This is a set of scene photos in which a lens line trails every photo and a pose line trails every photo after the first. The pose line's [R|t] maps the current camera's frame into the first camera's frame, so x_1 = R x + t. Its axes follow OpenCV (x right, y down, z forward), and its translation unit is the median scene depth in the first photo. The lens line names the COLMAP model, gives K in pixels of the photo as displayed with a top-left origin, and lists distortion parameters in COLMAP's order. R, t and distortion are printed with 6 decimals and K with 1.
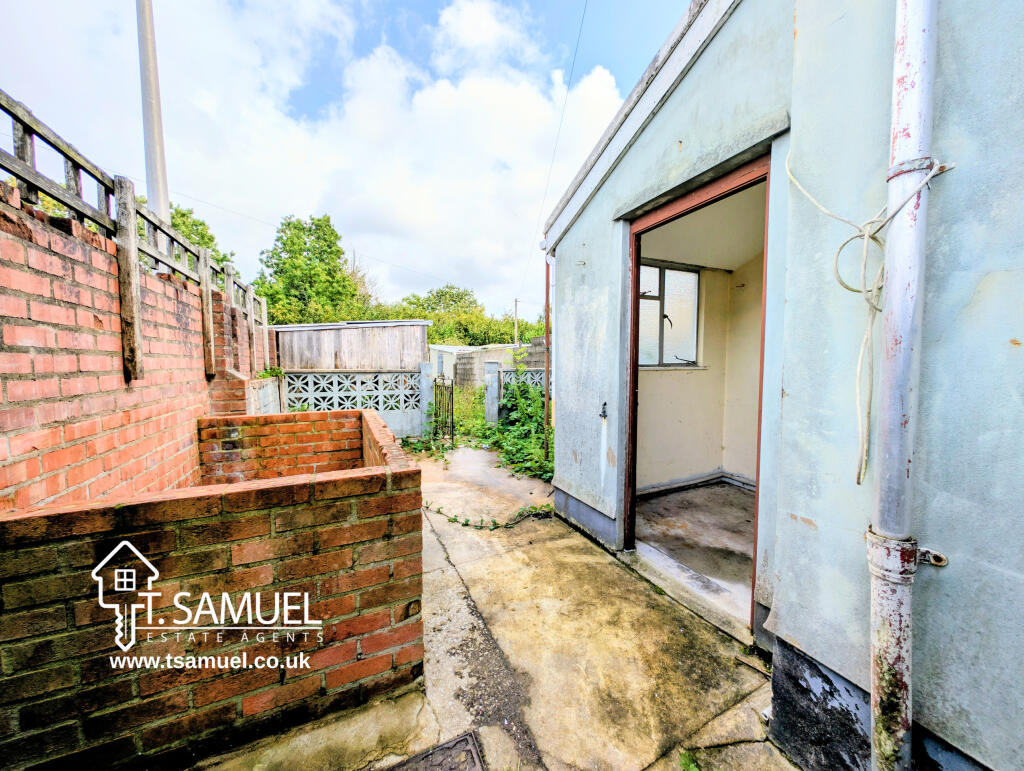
lens RADIAL K [[362.7, 0, 503.6], [0, 362.7, 386.1], [0, 0, 1]] dist [-0.011617, -0.000231]
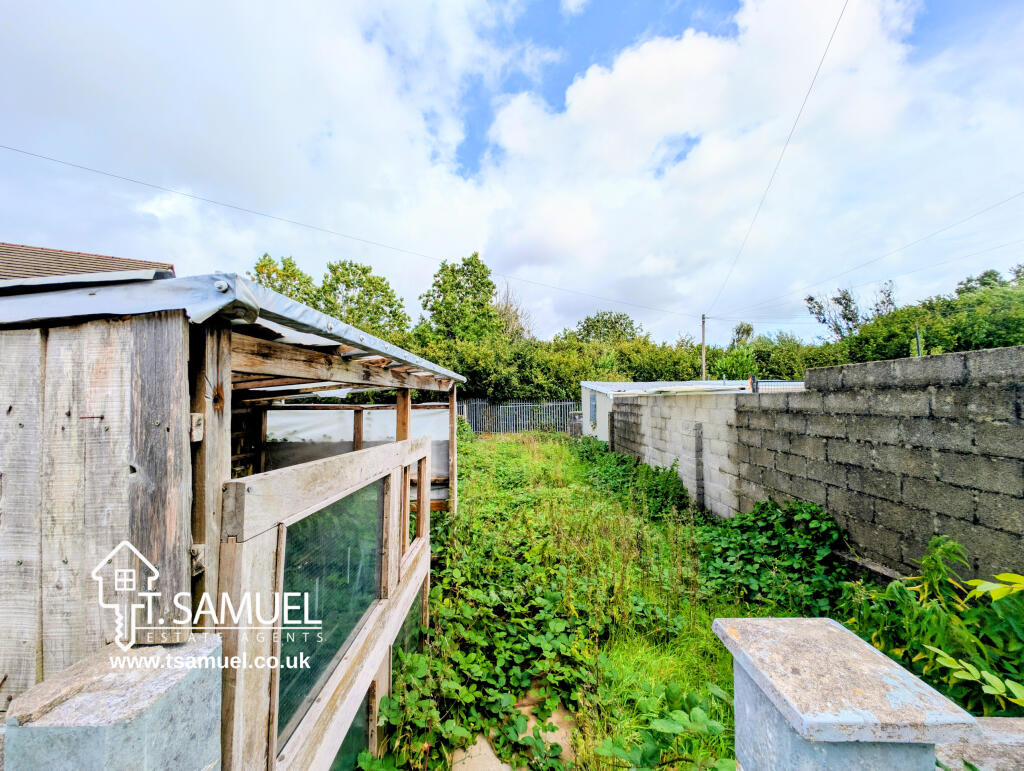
lens RADIAL K [[362.7, 0, 503.6], [0, 362.7, 386.1], [0, 0, 1]] dist [-0.011617, -0.000231]
pose [[0.899450, -0.022776, -0.436430, -0.042106], [-0.017134, 0.996035, -0.087292, -0.090026], [0.436688, 0.085993, 0.895494, 0.613234]]
